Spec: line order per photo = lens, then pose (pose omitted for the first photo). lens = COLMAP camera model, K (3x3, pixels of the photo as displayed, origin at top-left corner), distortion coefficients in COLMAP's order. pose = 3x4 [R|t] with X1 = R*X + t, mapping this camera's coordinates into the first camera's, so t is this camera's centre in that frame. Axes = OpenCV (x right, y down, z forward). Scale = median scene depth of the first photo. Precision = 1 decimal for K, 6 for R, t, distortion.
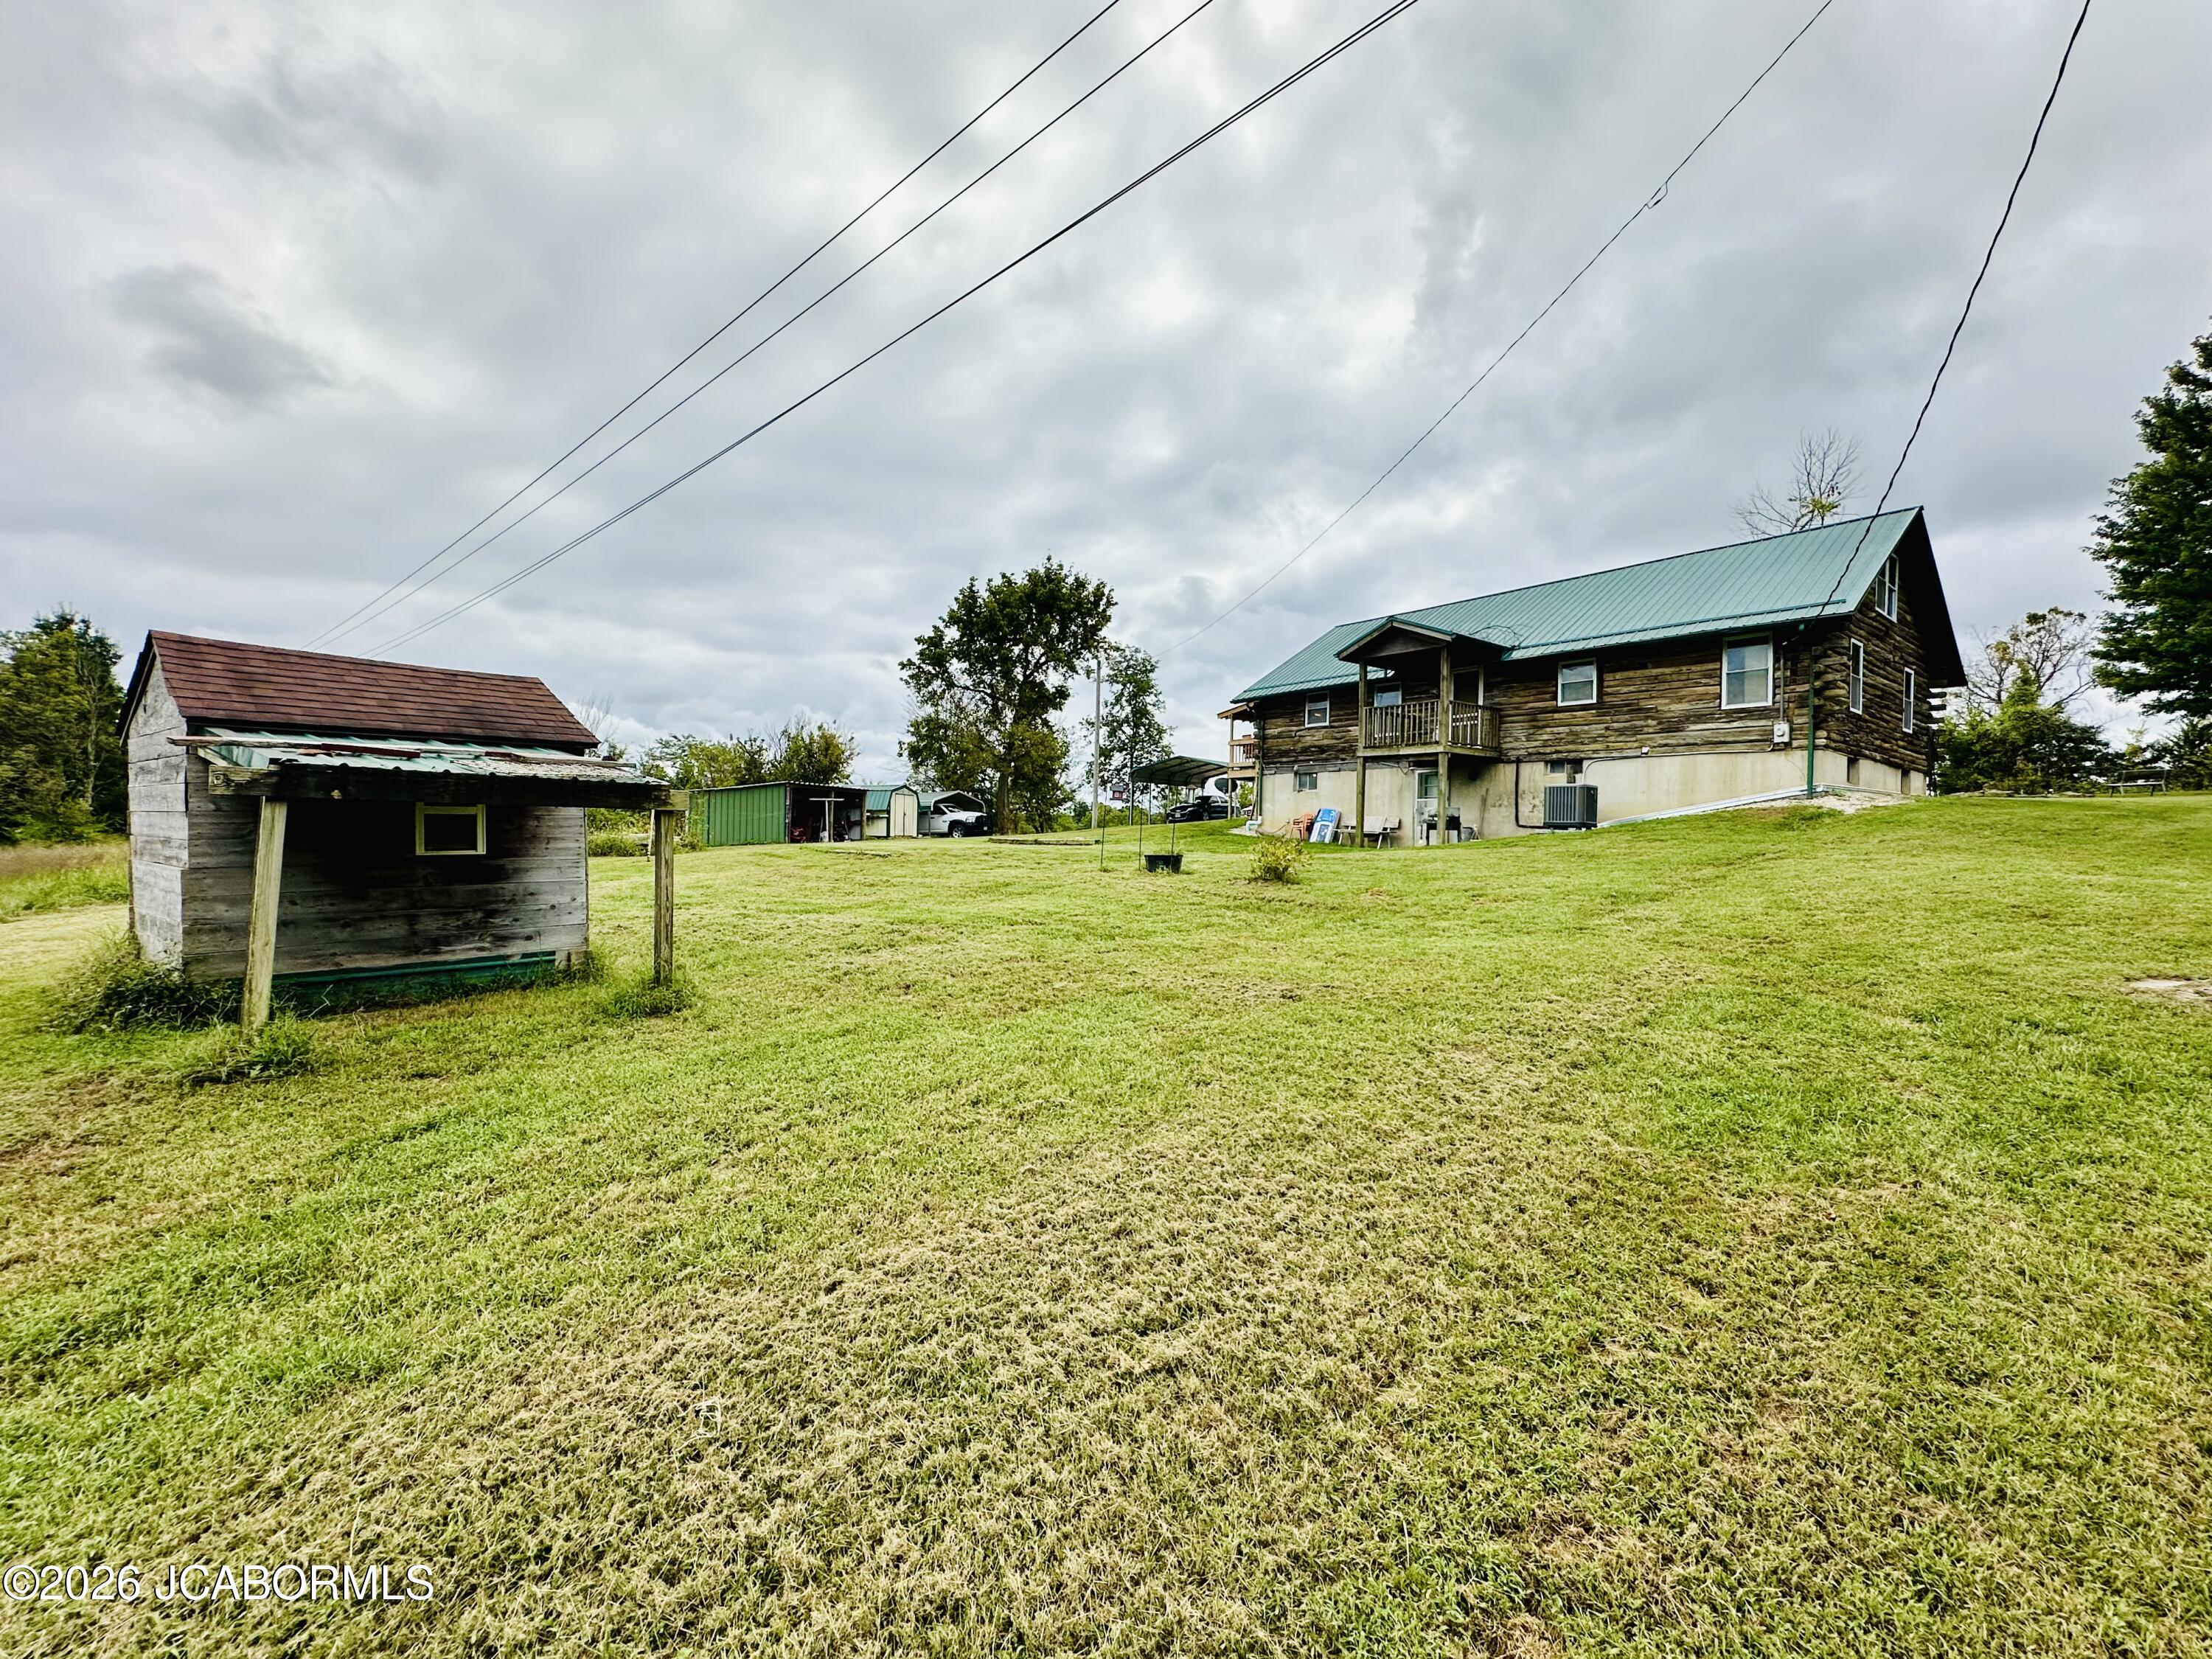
lens RADIAL K [[898.8, 0, 1101.8], [0, 898.8, 829.8], [0, 0, 1]] dist [-0.000092, 0.000288]
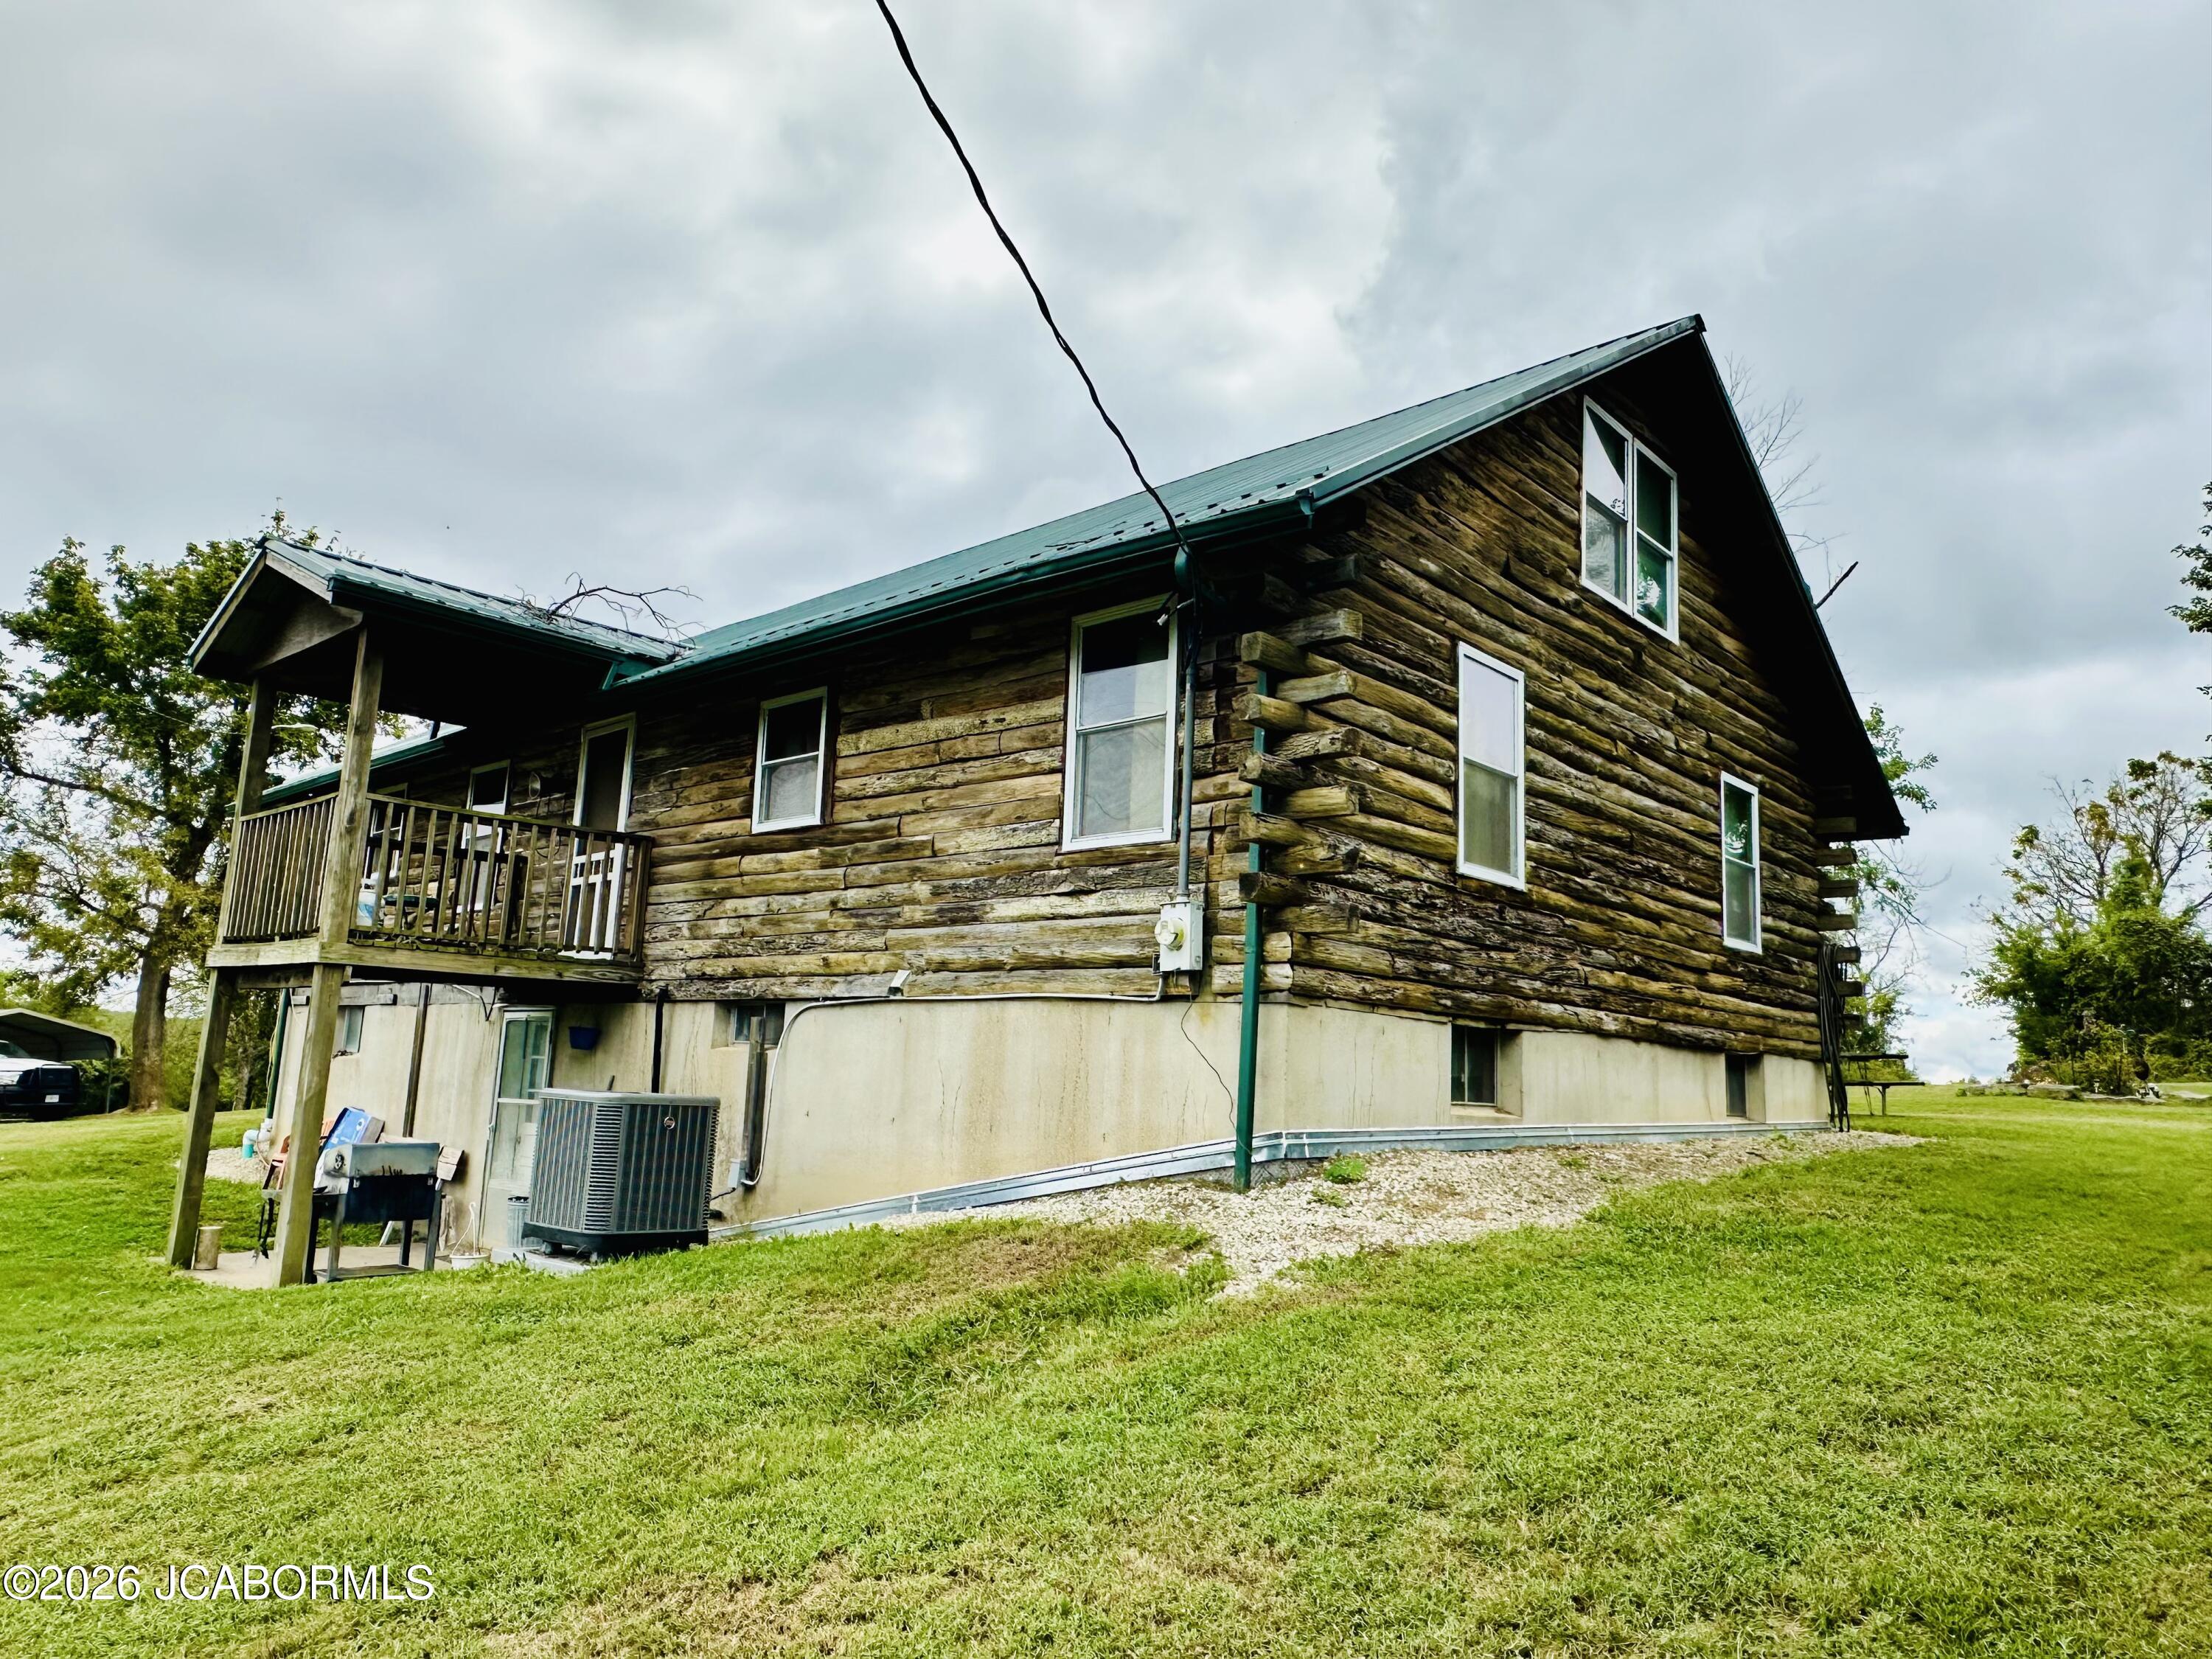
lens RADIAL K [[1479.7, 0, 1106.0], [0, 1479.7, 829.5], [0, 0, 1]] dist [0.028245, -0.000887]
pose [[0.983553, 0.046711, 0.174476, 0.563547], [-0.017987, 0.986509, -0.162714, -0.056556], [-0.179723, 0.156899, 0.971124, 0.477435]]
